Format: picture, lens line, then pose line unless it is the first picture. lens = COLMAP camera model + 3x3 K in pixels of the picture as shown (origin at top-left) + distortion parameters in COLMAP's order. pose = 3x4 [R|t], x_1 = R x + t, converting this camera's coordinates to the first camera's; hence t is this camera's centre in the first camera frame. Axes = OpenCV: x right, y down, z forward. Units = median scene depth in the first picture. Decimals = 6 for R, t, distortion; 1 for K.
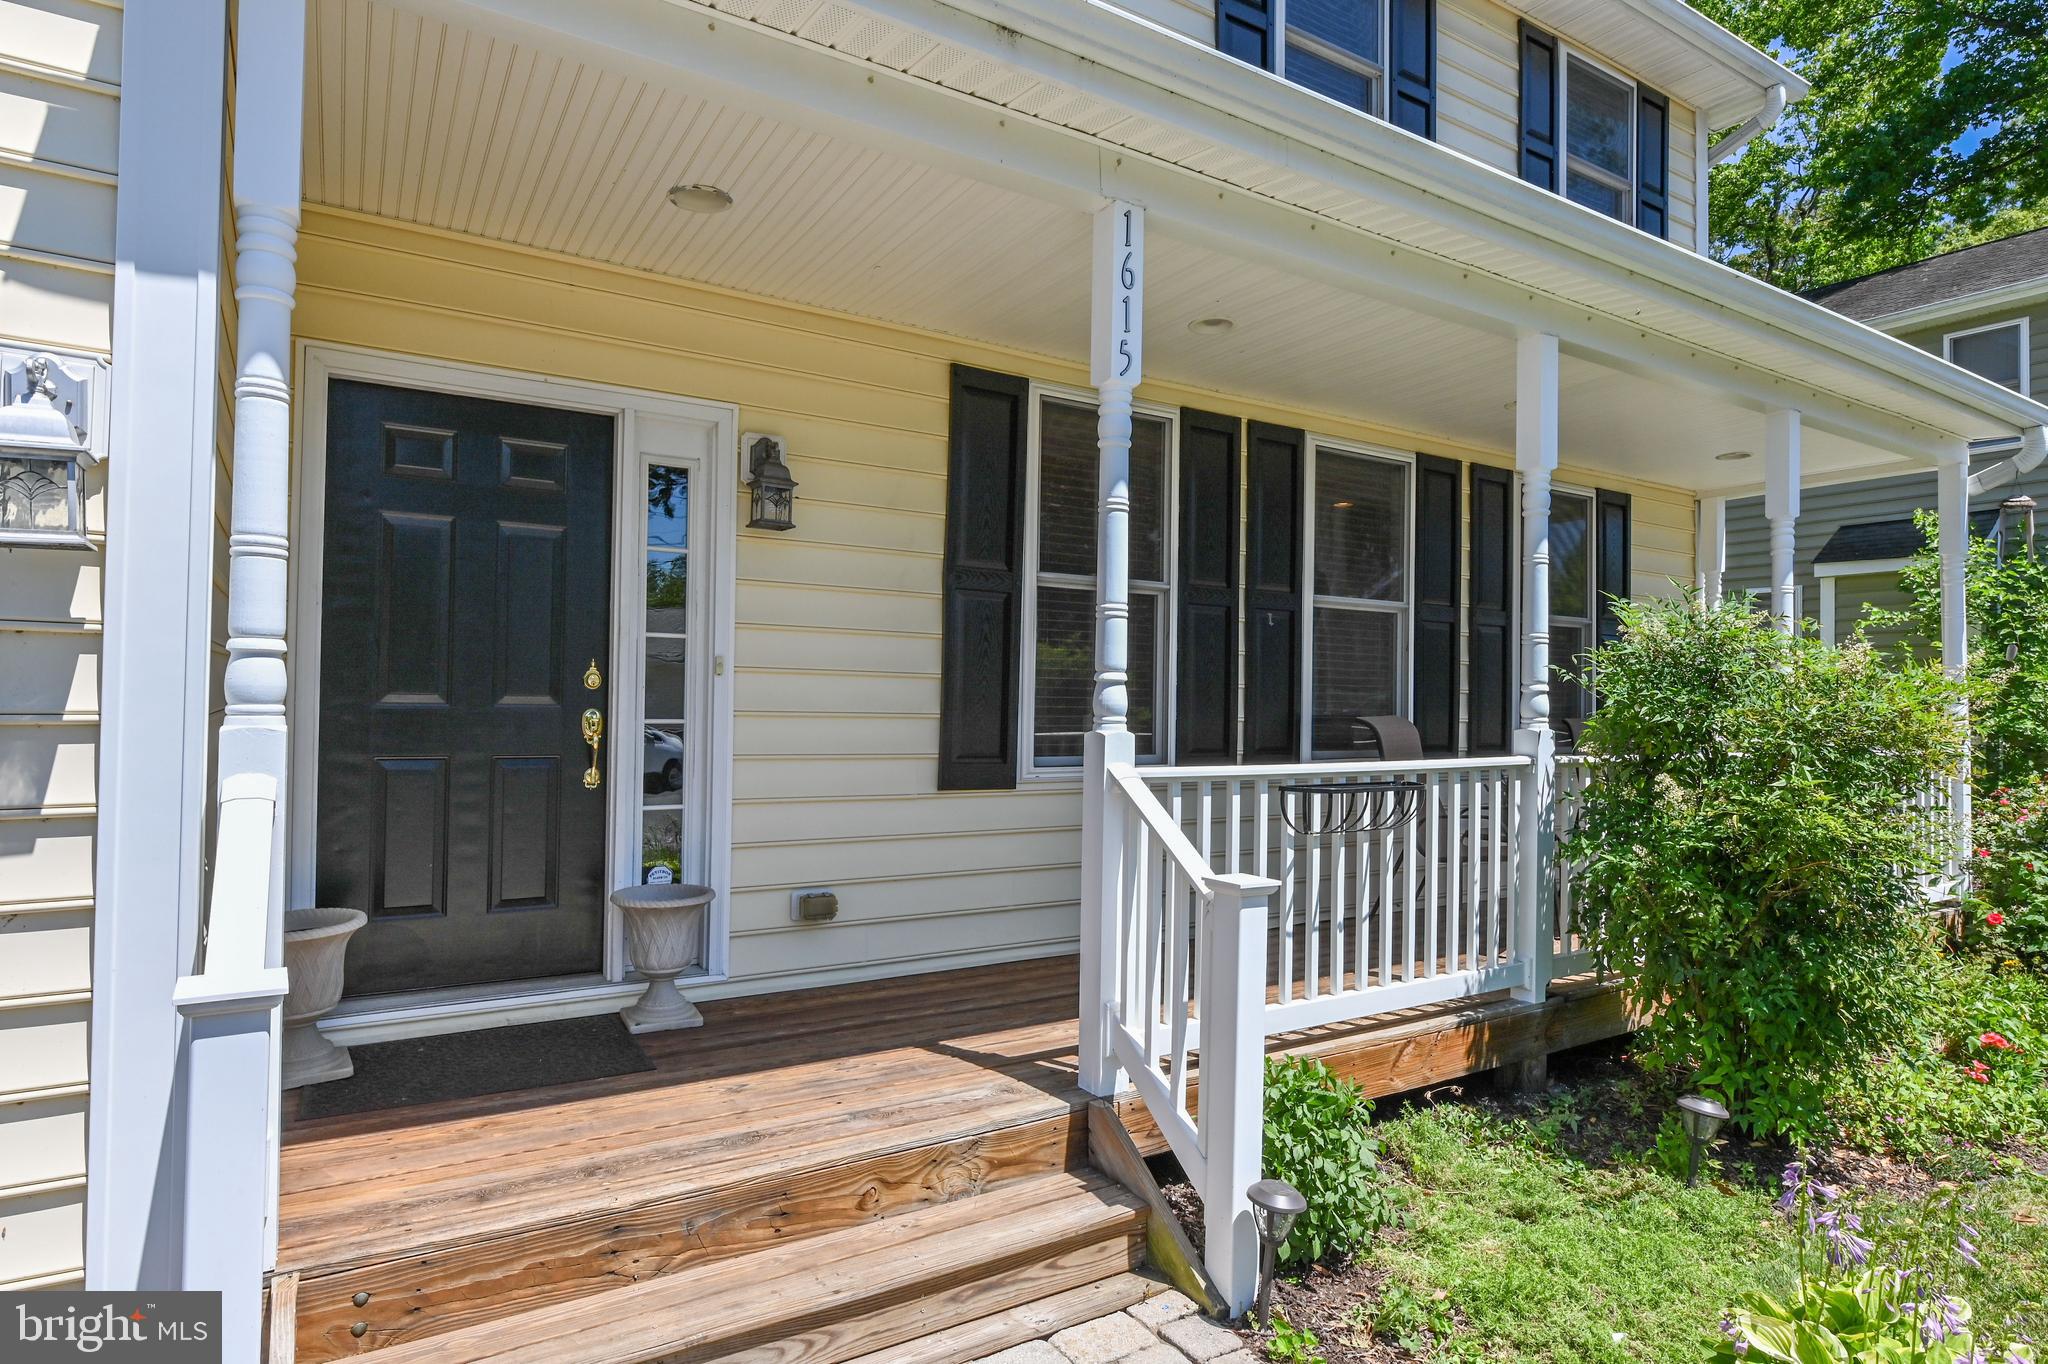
lens RADIAL K [[1145.6, 0, 1026.1], [0, 1145.6, 688.4], [0, 0, 1]] dist [-0.002037, 0.001263]
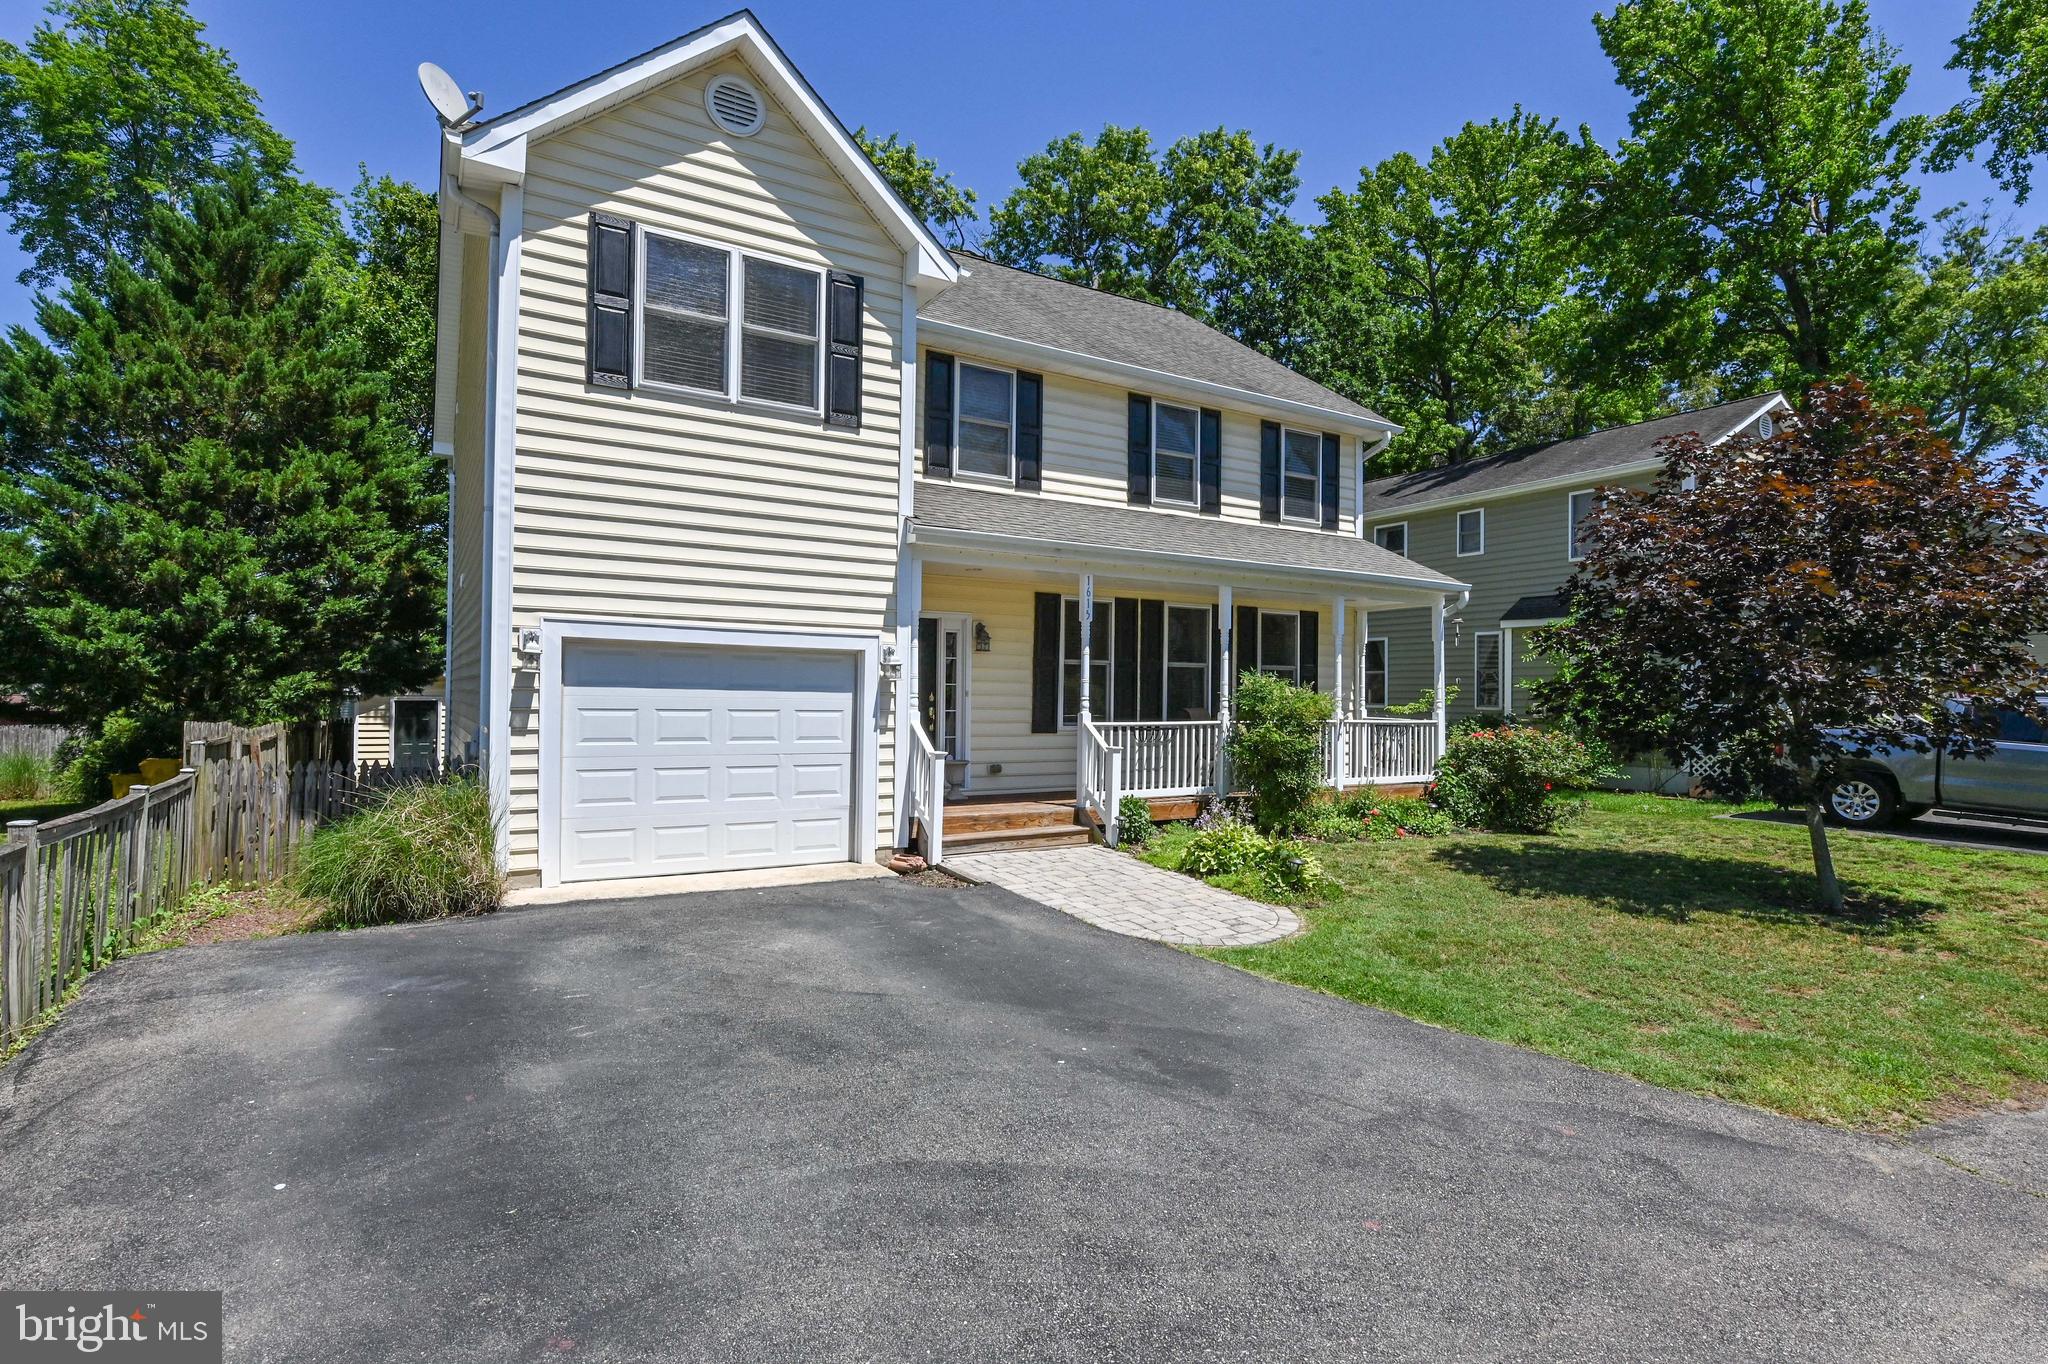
lens RADIAL K [[1025.4, 0, 1027.5], [0, 1025.4, 681.2], [0, 0, 1]] dist [-0.002726, -0.002920]
pose [[0.999817, -0.004051, -0.018677, -0.040711], [0.004007, 0.999989, -0.002365, -0.047862], [0.018686, 0.002290, 0.999823, -1.922068]]
